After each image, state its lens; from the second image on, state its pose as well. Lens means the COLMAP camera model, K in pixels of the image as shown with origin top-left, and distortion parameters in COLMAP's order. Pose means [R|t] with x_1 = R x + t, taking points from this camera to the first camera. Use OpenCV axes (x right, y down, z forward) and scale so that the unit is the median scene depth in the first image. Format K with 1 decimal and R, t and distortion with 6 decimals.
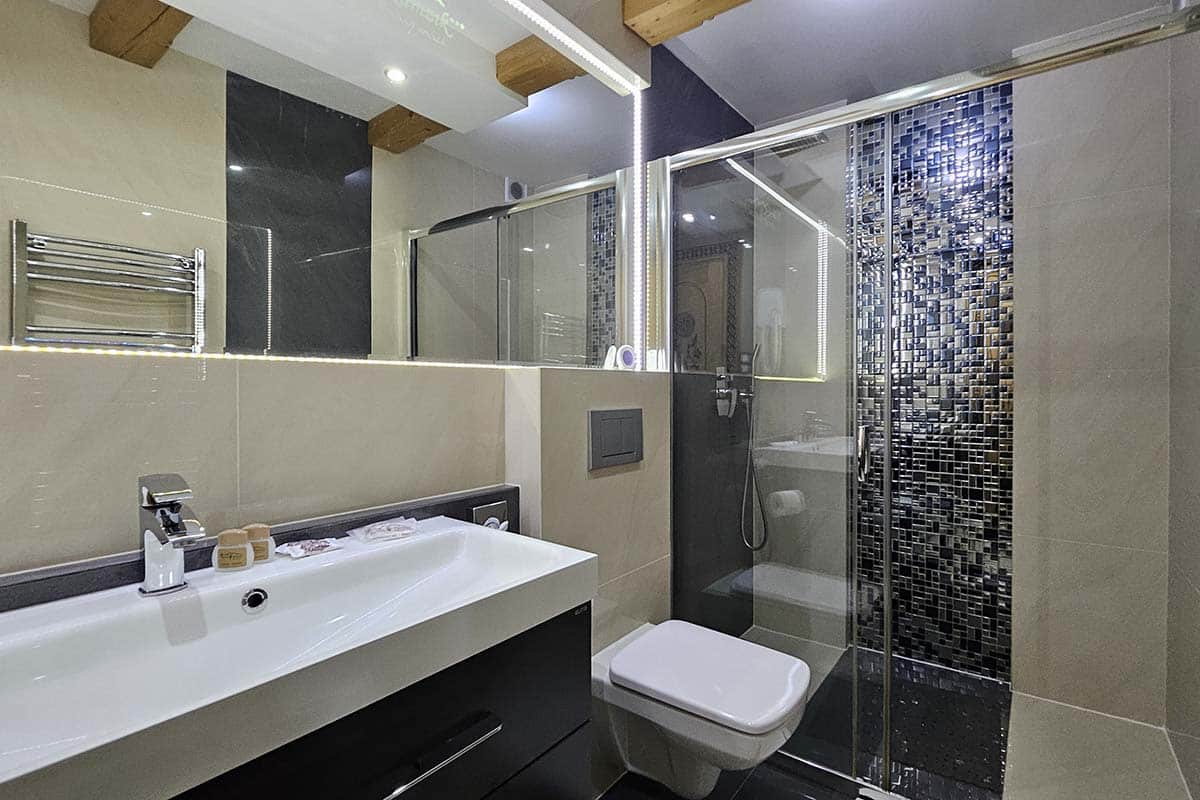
lens RADIAL K [[571.5, 0, 608.8], [0, 571.5, 401.2], [0, 0, 1]] dist [0.000661, -0.001086]
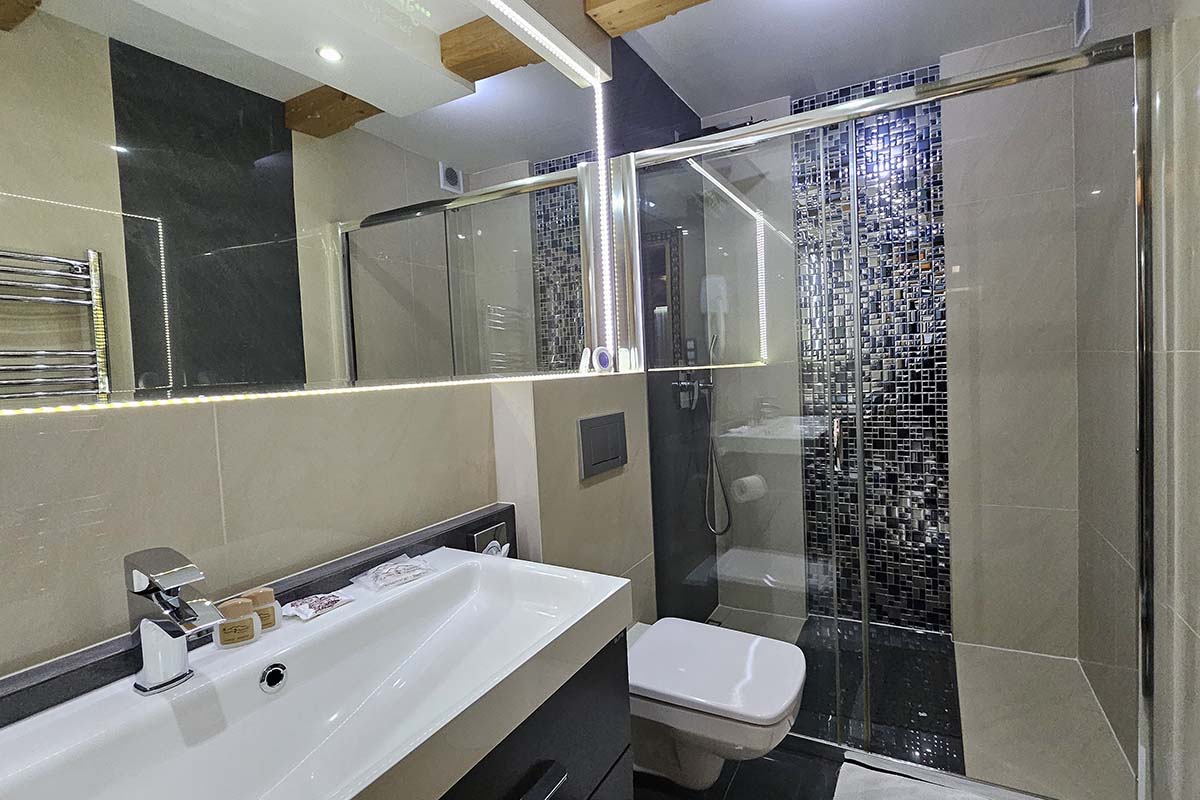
lens RADIAL K [[571.5, 0, 606.9], [0, 571.5, 391.4], [0, 0, 1]] dist [0.000661, -0.001086]
pose [[0.985088, -0.052895, 0.163717, -0.115090], [0.047443, 0.998187, 0.037036, -0.053003], [-0.165379, -0.028716, 0.985812, 0.023881]]
